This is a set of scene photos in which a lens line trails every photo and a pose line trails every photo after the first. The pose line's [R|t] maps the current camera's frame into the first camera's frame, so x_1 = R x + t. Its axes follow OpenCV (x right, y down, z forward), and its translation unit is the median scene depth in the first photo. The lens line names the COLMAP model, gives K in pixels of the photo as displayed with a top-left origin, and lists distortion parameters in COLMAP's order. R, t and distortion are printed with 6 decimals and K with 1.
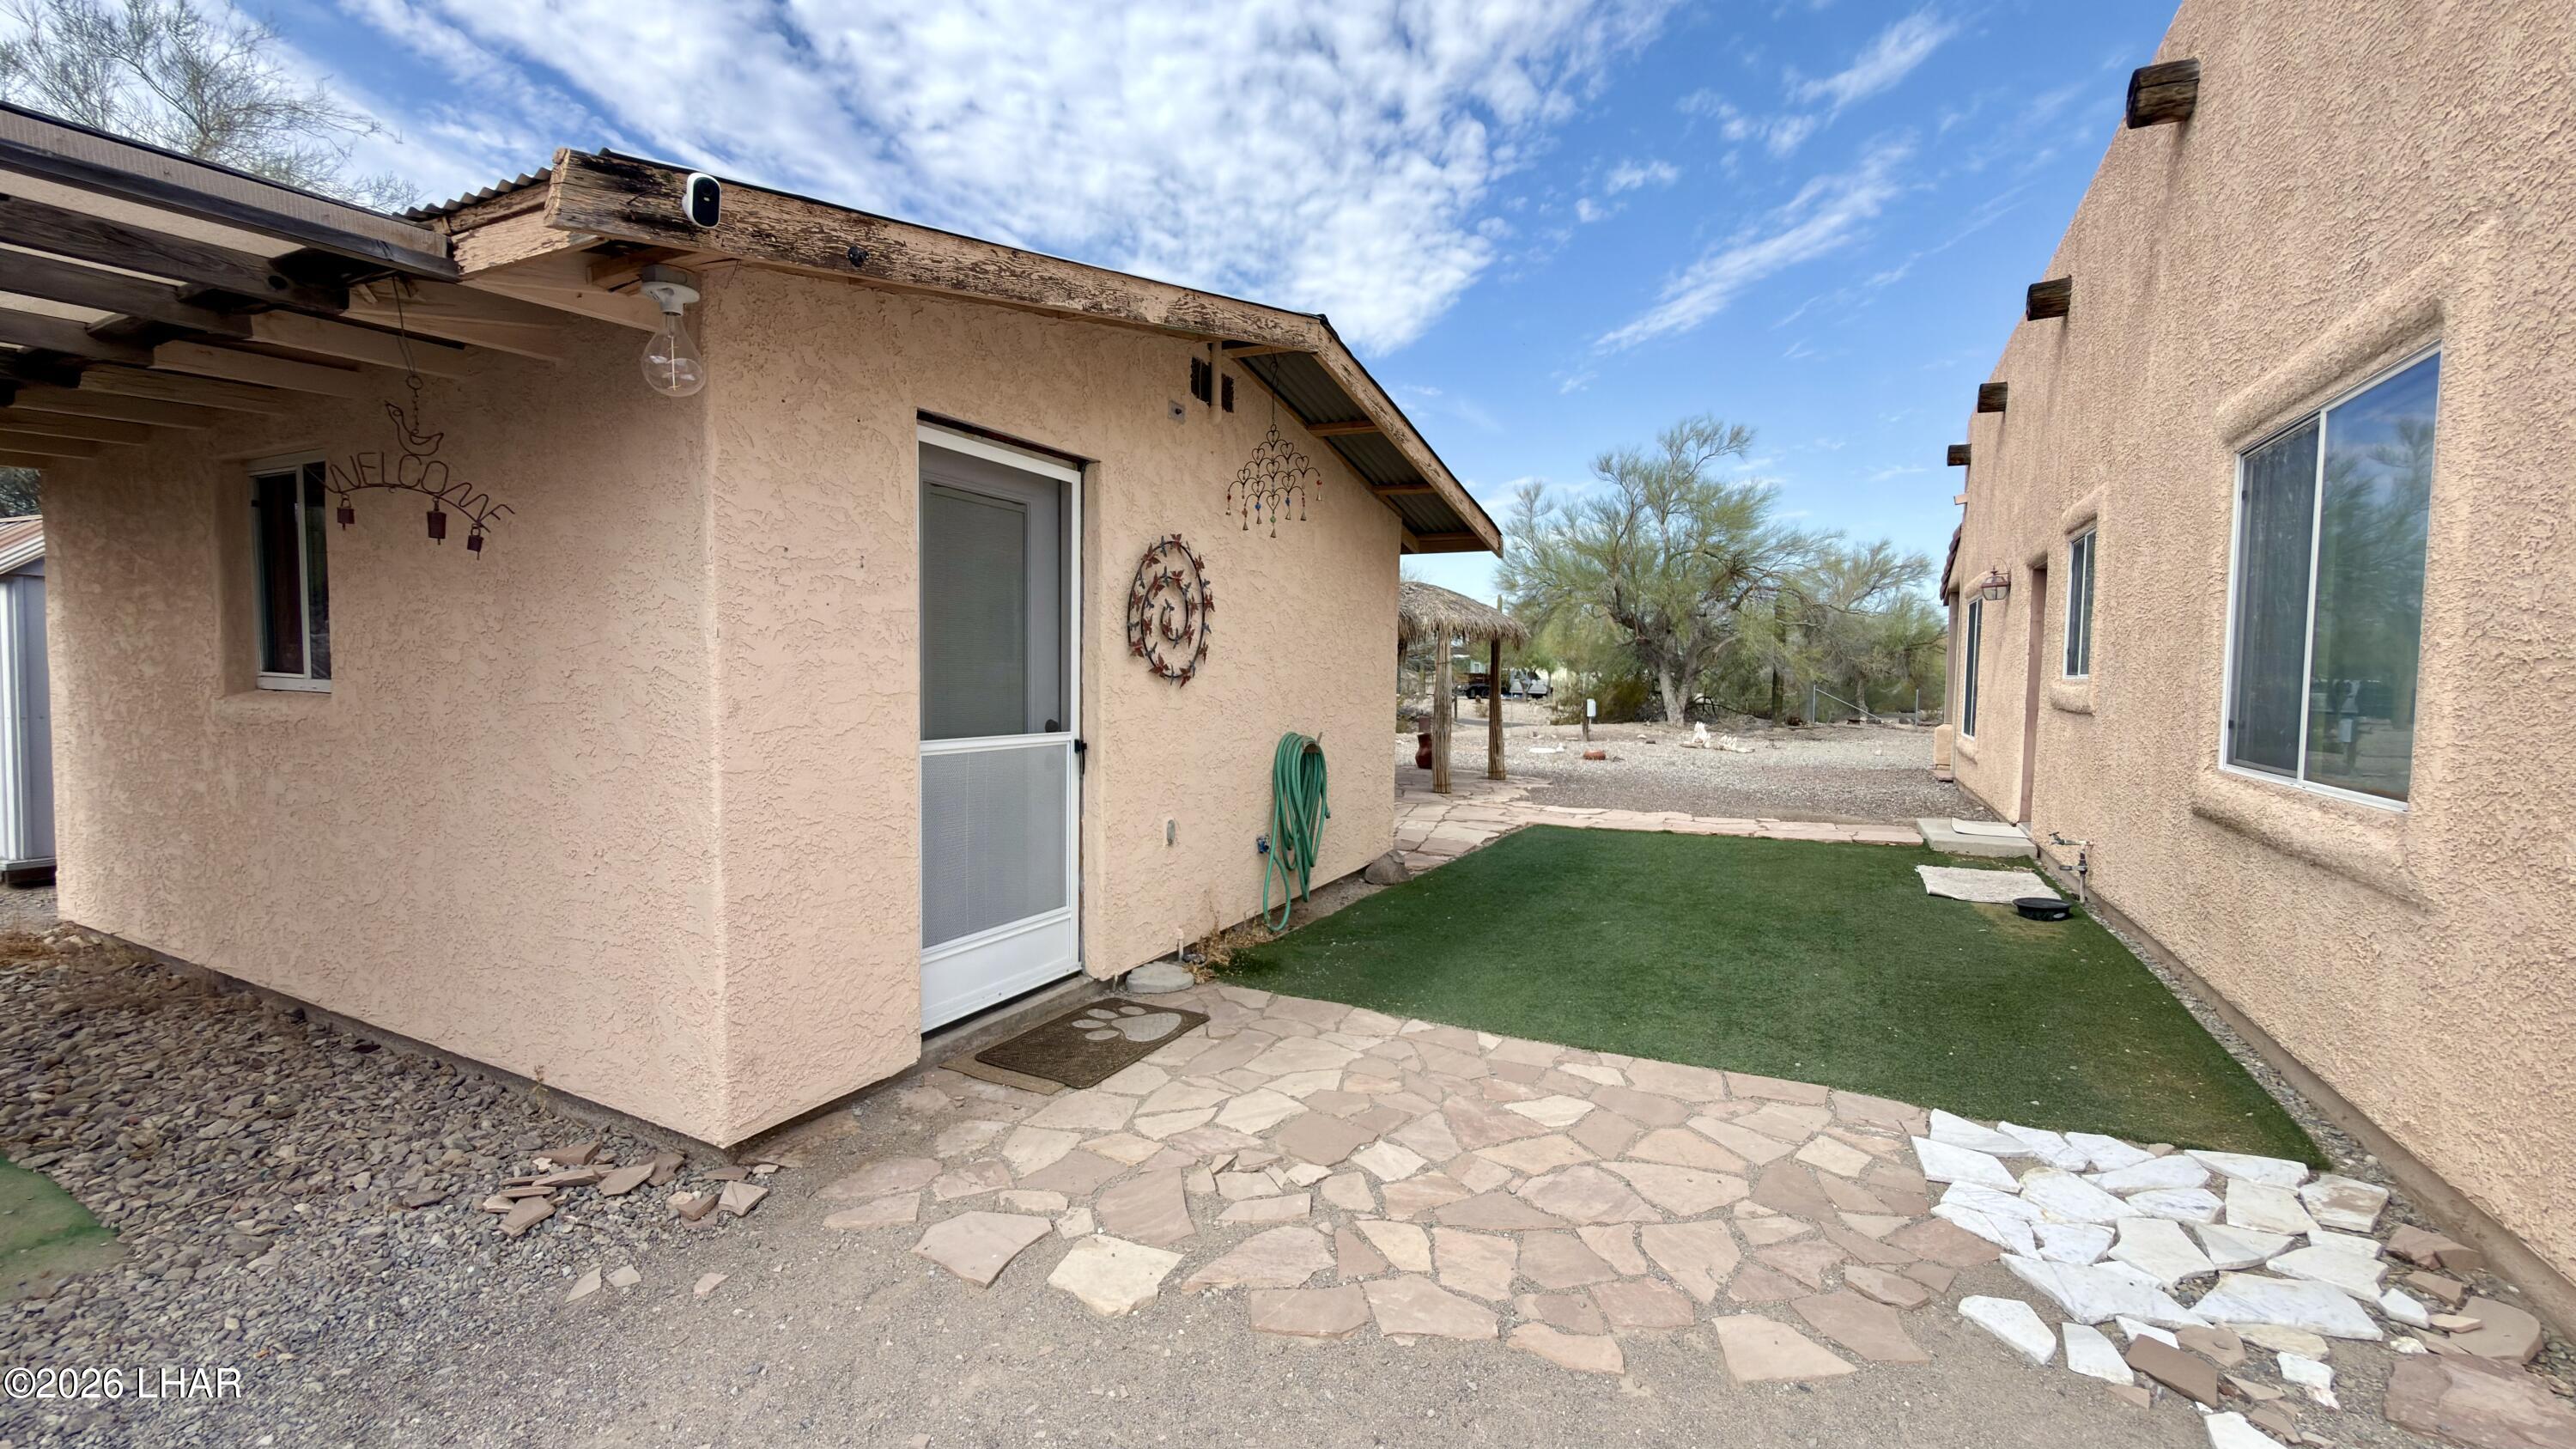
lens RADIAL K [[1024.4, 0, 1288.0], [0, 1024.4, 724.5], [0, 0, 1]] dist [-0.004395, -0.000095]
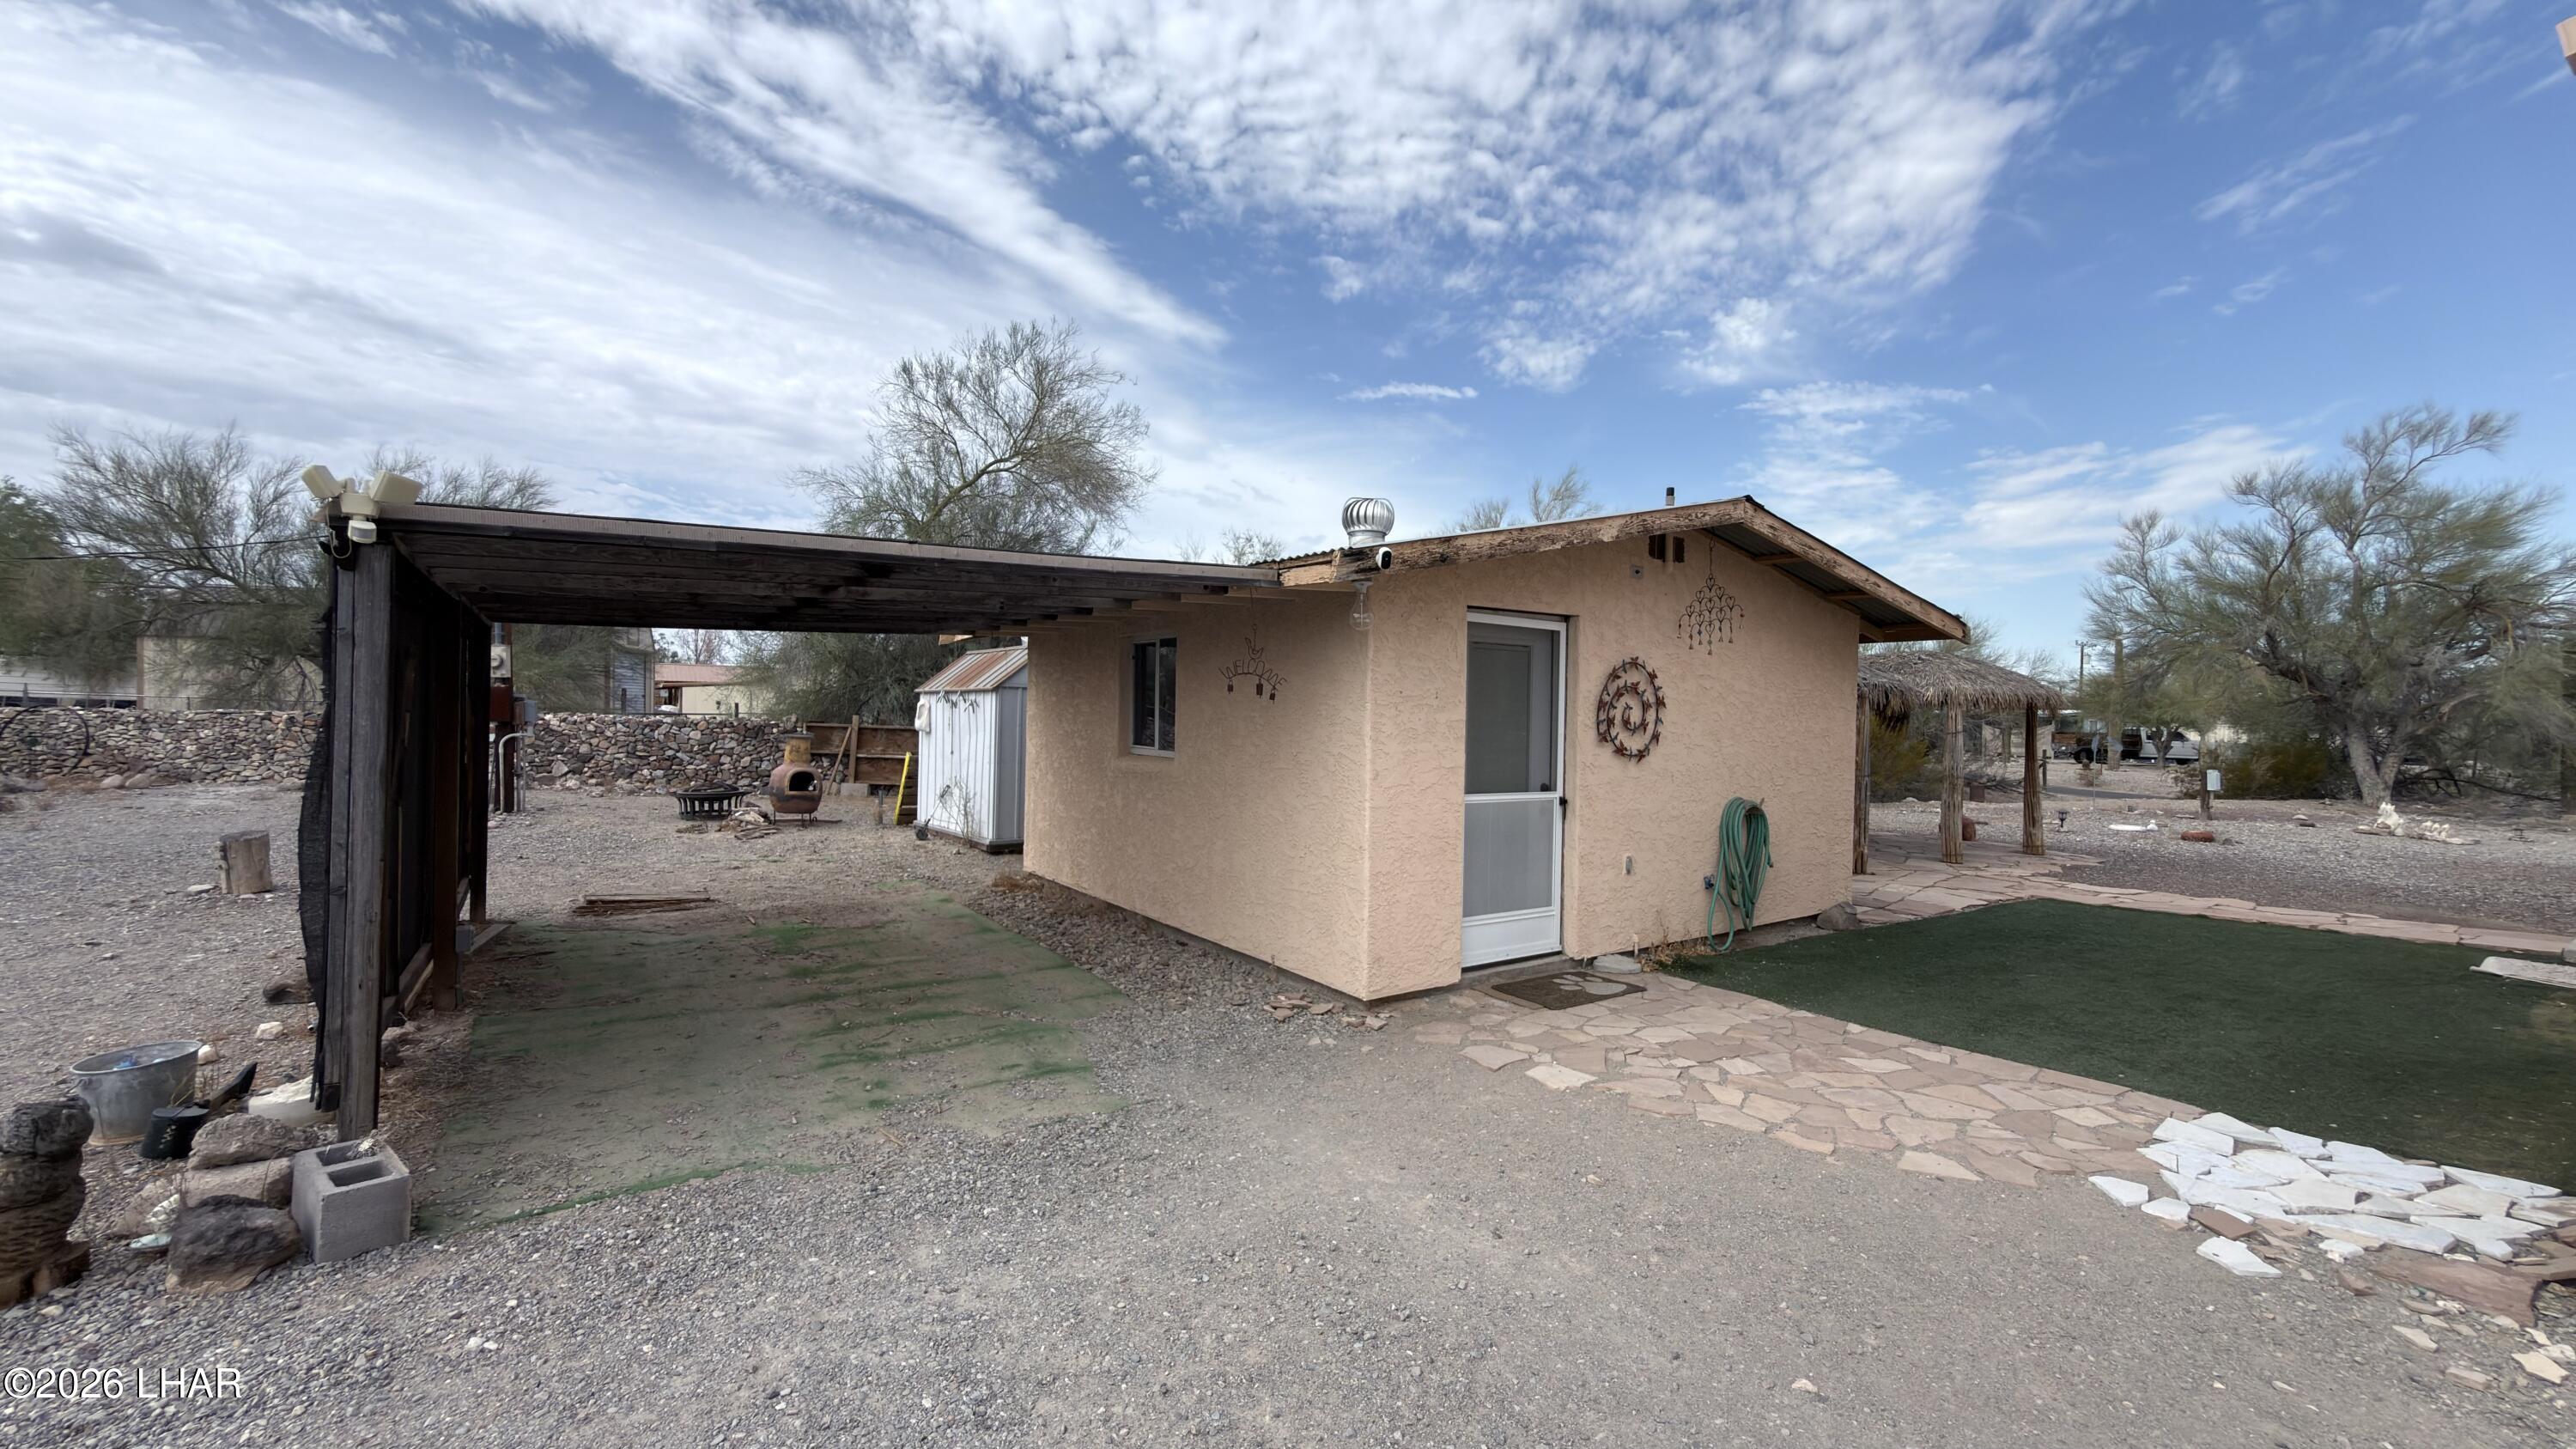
lens RADIAL K [[1024.4, 0, 1288.0], [0, 1024.4, 724.5], [0, 0, 1]] dist [-0.004395, -0.000095]
pose [[0.877585, 0.004749, -0.479397, 0.198841], [-0.029388, 0.998603, -0.043907, -0.016965], [0.478519, 0.052621, 0.876499, -0.637020]]
